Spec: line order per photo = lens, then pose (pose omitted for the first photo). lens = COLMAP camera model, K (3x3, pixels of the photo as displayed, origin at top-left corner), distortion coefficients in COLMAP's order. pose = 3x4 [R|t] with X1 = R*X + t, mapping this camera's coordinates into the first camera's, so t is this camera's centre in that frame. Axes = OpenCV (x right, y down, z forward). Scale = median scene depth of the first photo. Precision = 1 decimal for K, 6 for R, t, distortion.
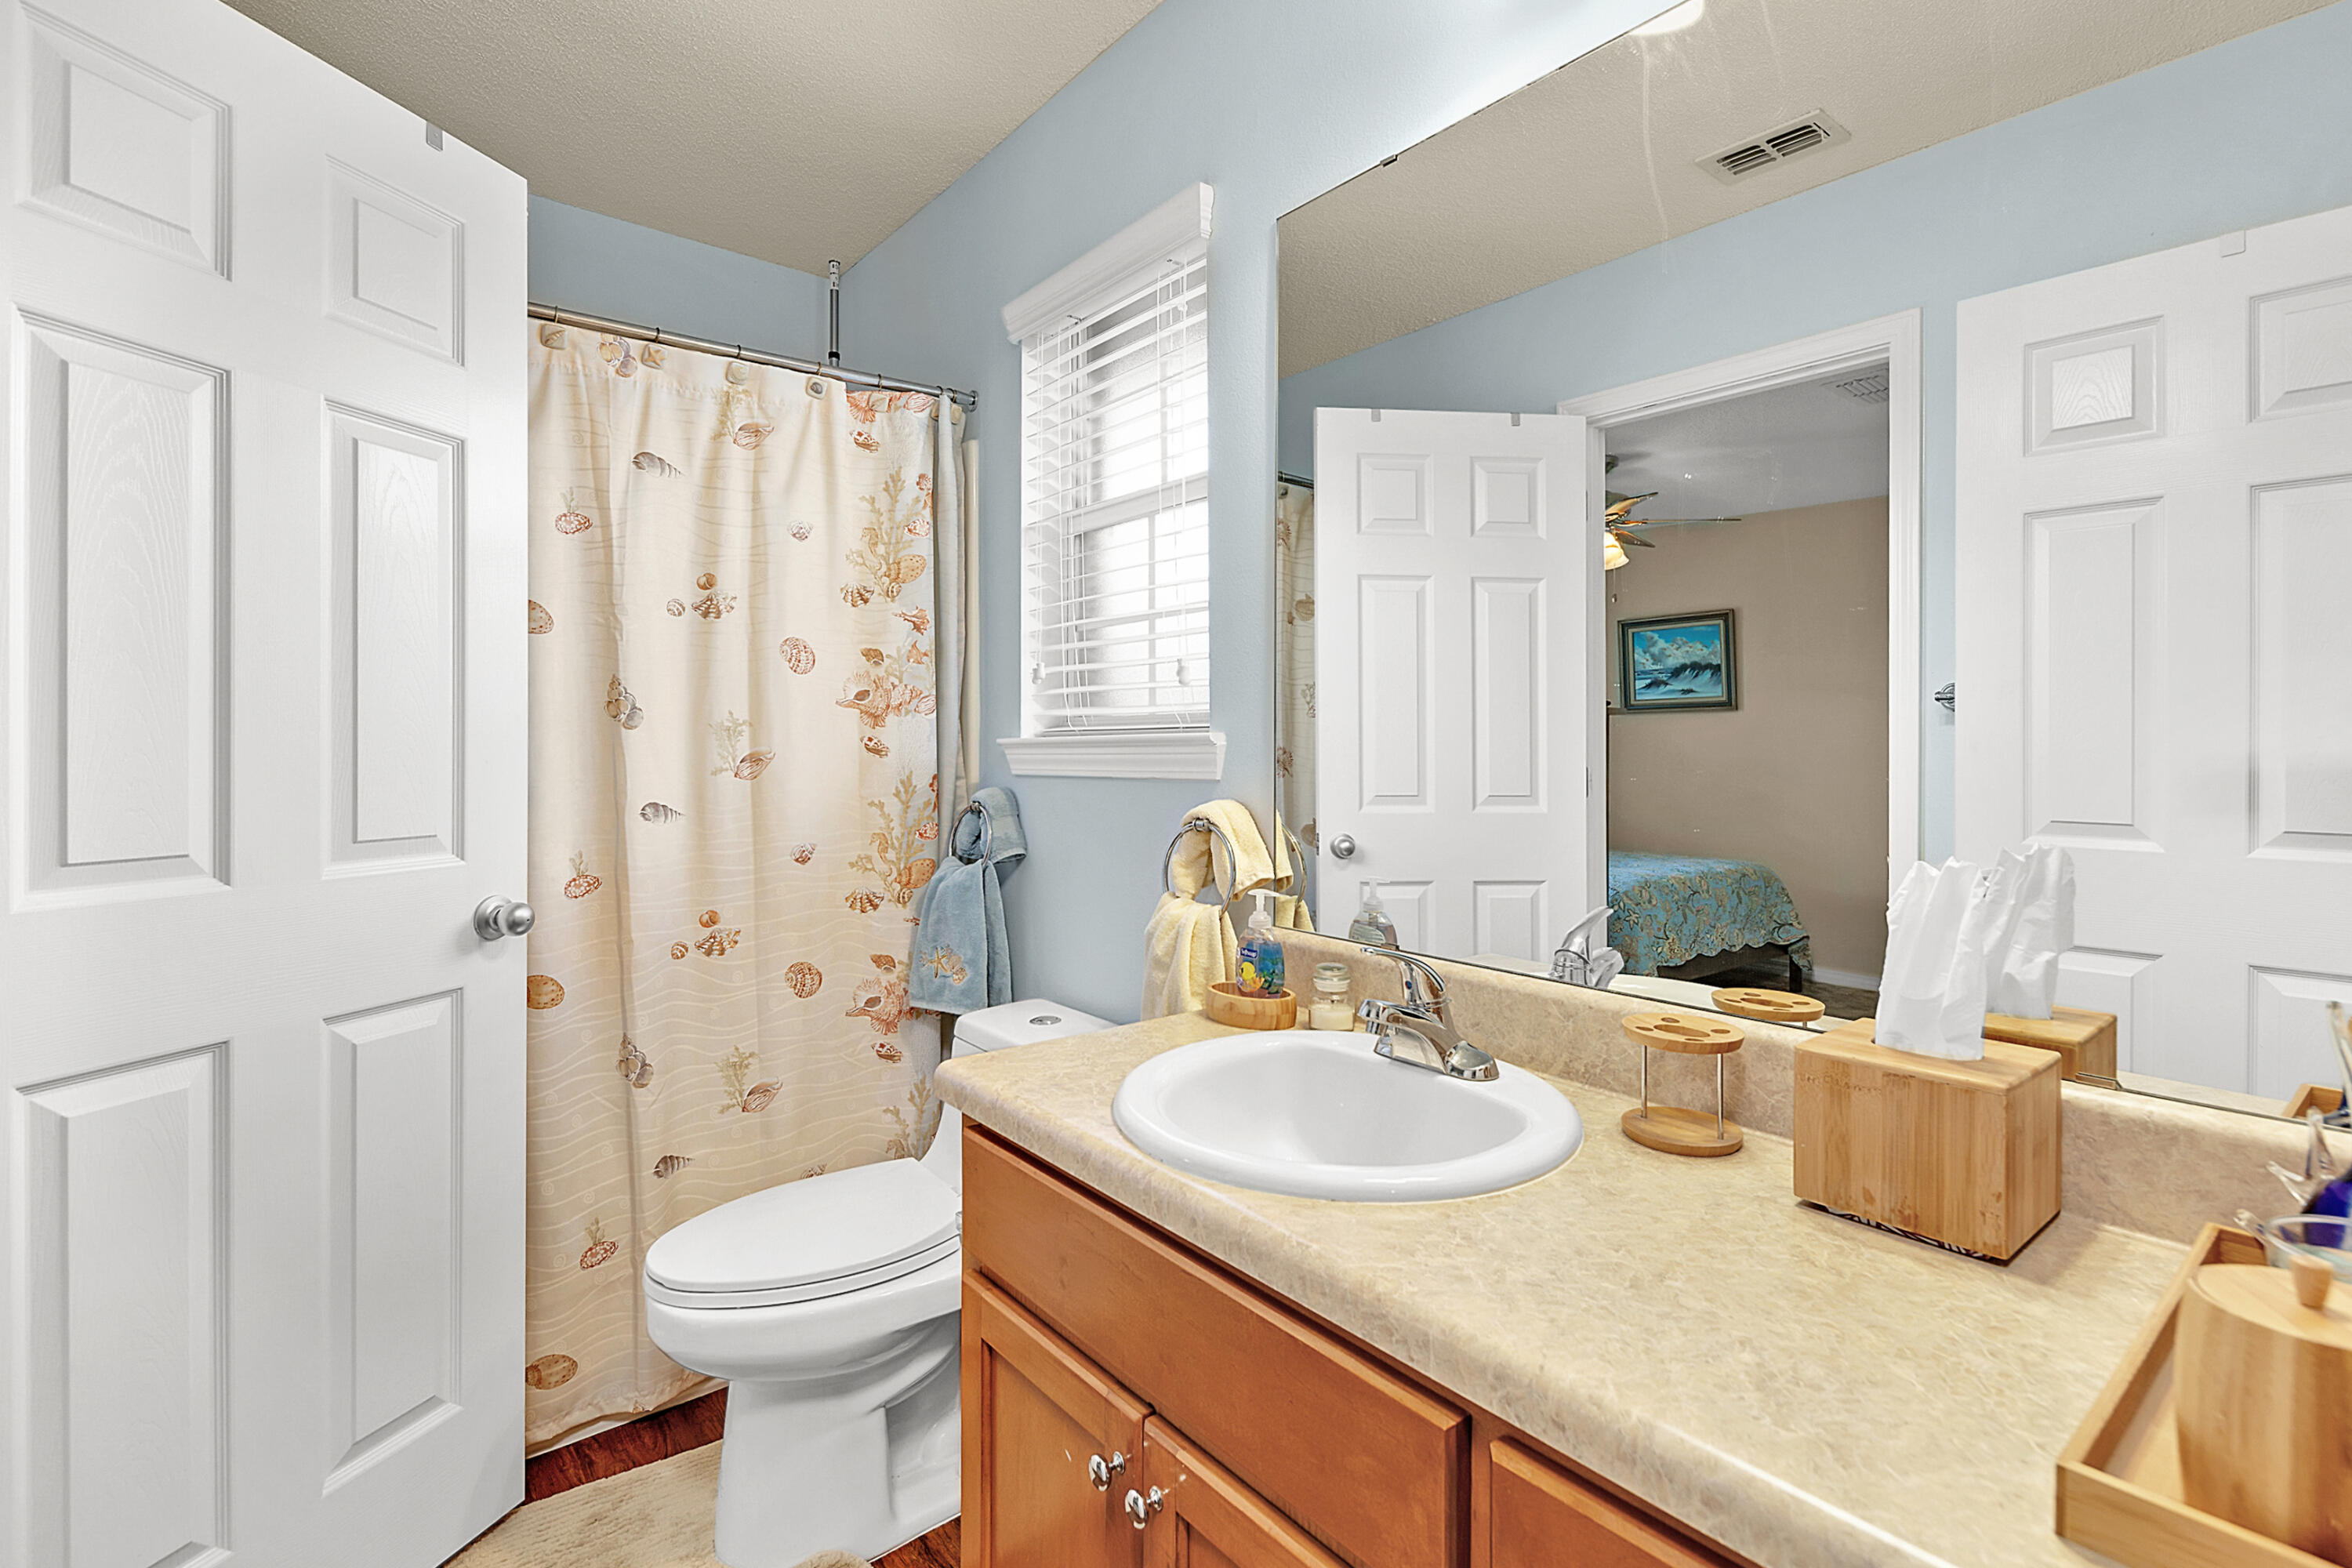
lens RADIAL K [[1055.1, 0, 1157.6], [0, 1055.1, 744.9], [0, 0, 1]] dist [-0.003671, -0.001188]
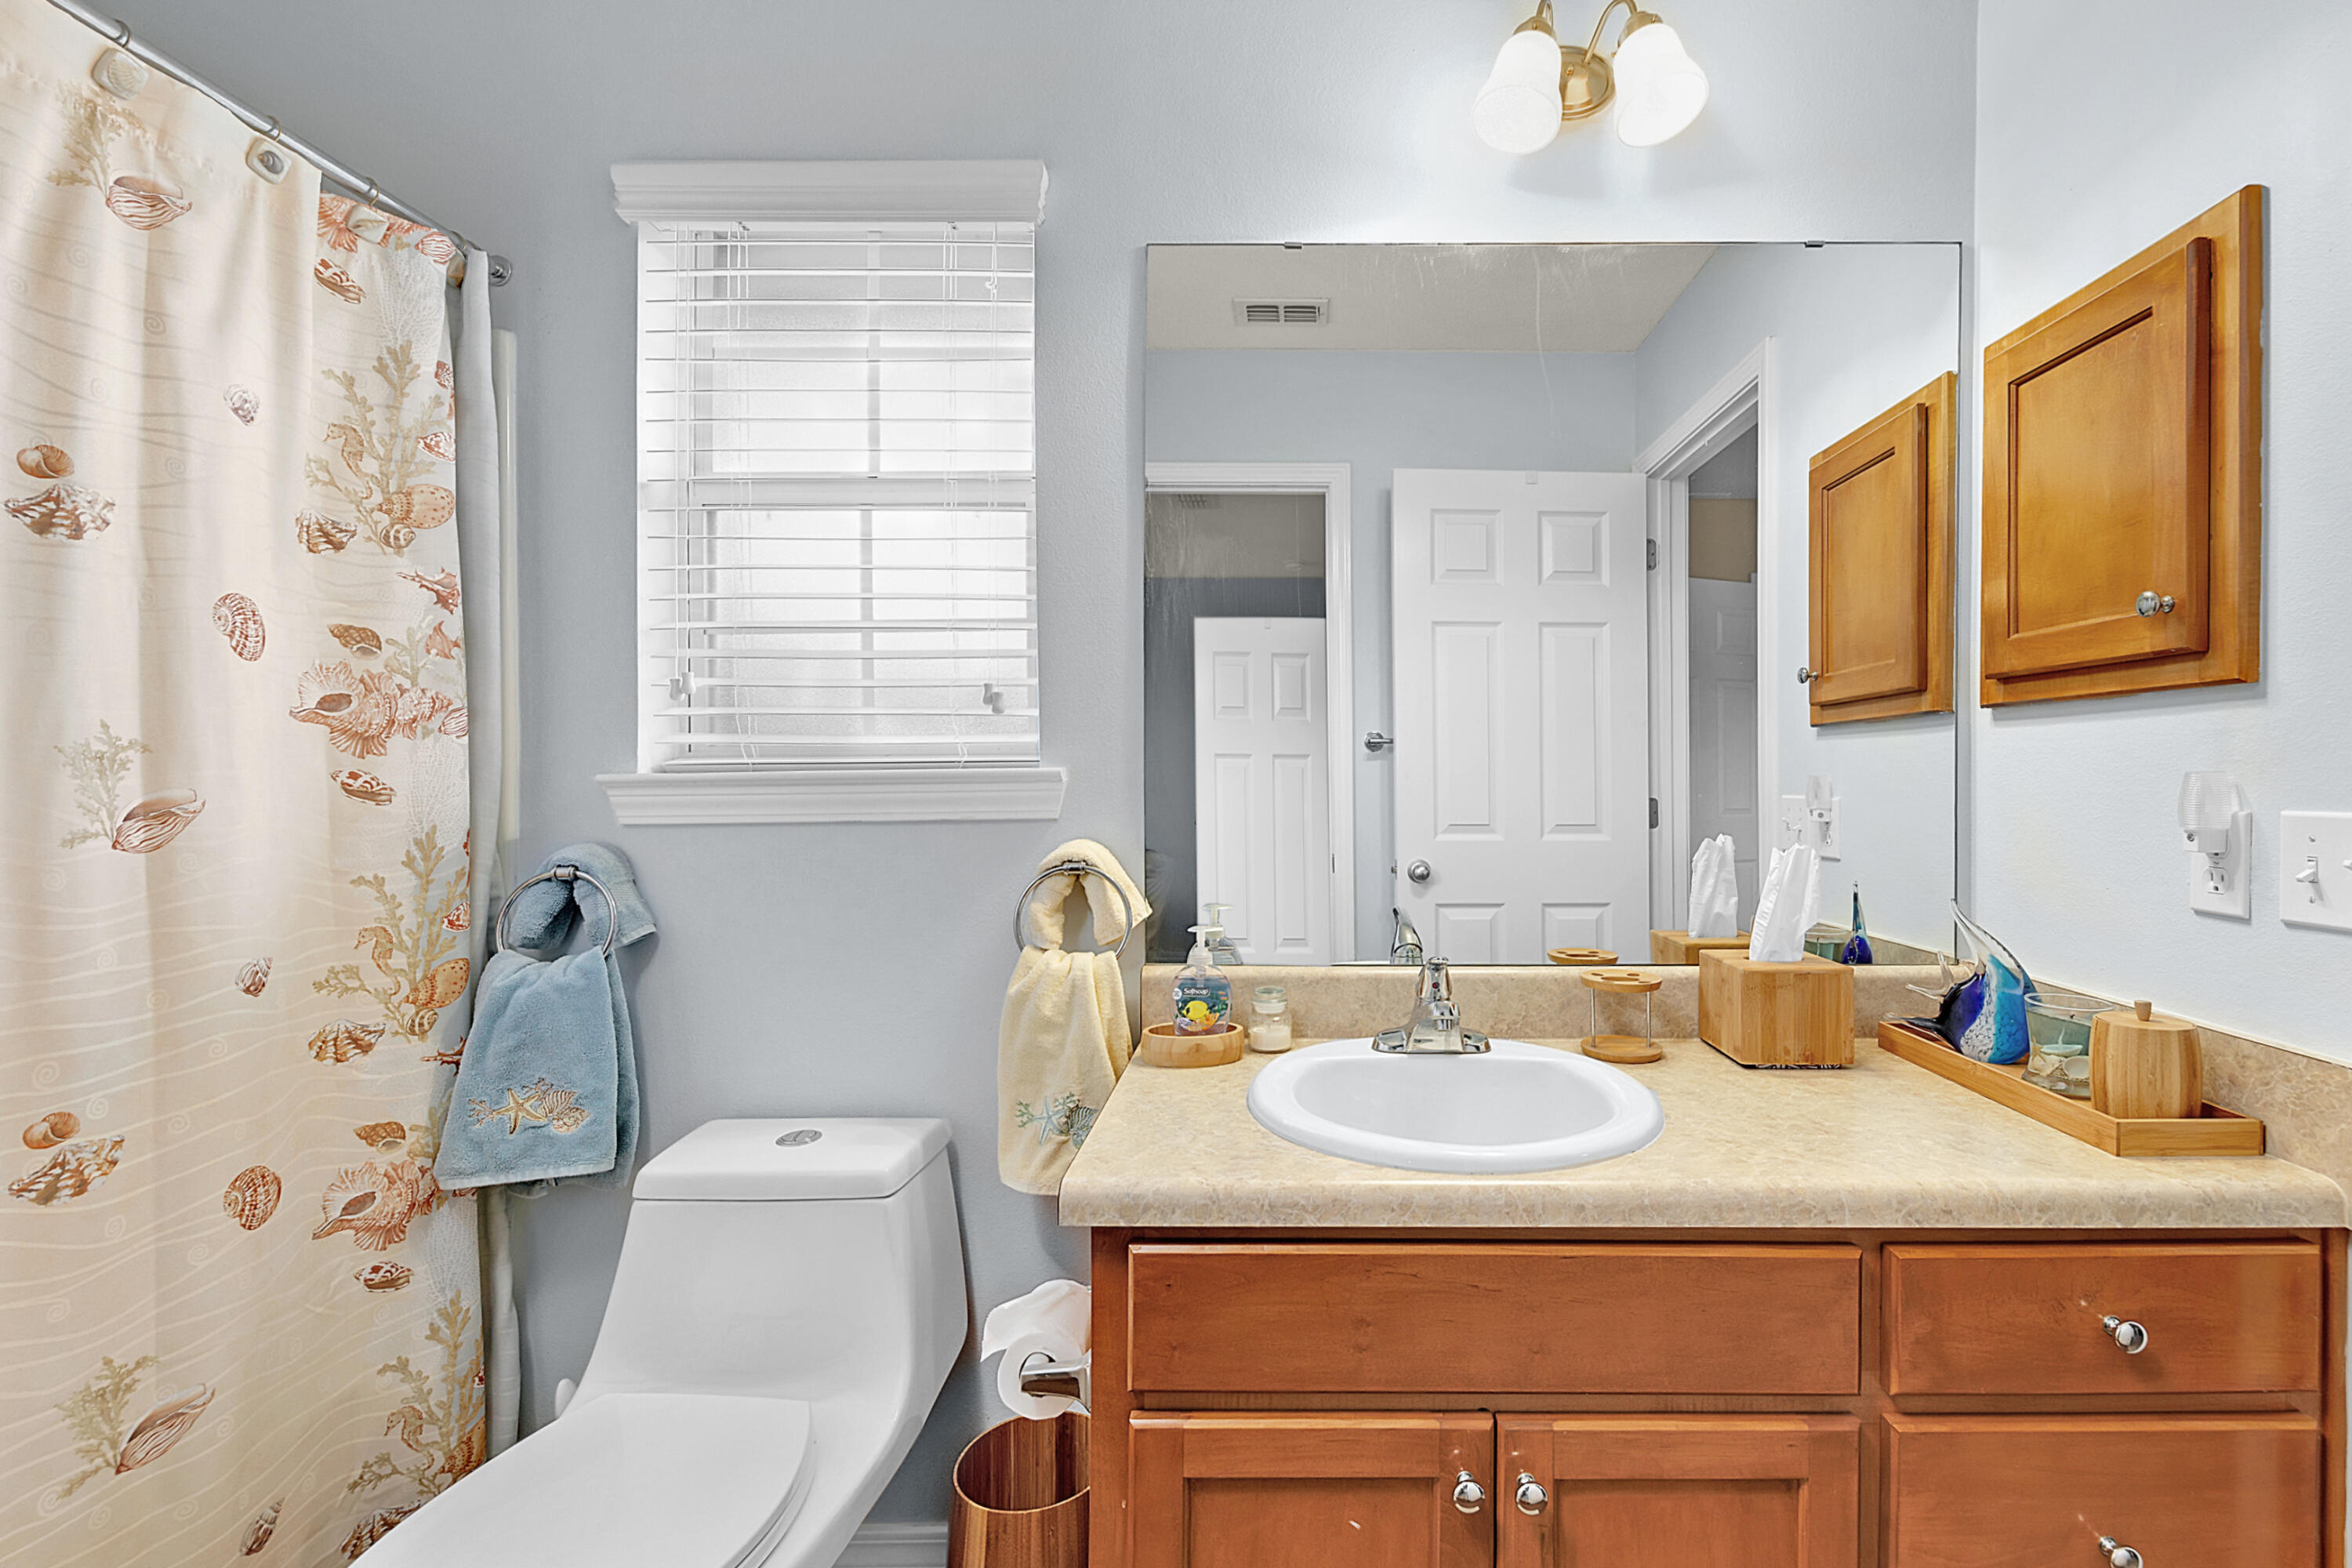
lens RADIAL K [[1010.2, 0, 1272.8], [0, 1010.2, 794.4], [0, 0, 1]] dist [0.001372, -0.004729]
pose [[0.639610, -0.016236, 0.768528, -0.380774], [0.005158, 0.999845, 0.016830, -0.001473], [-0.768682, -0.006801, 0.639595, 0.220791]]
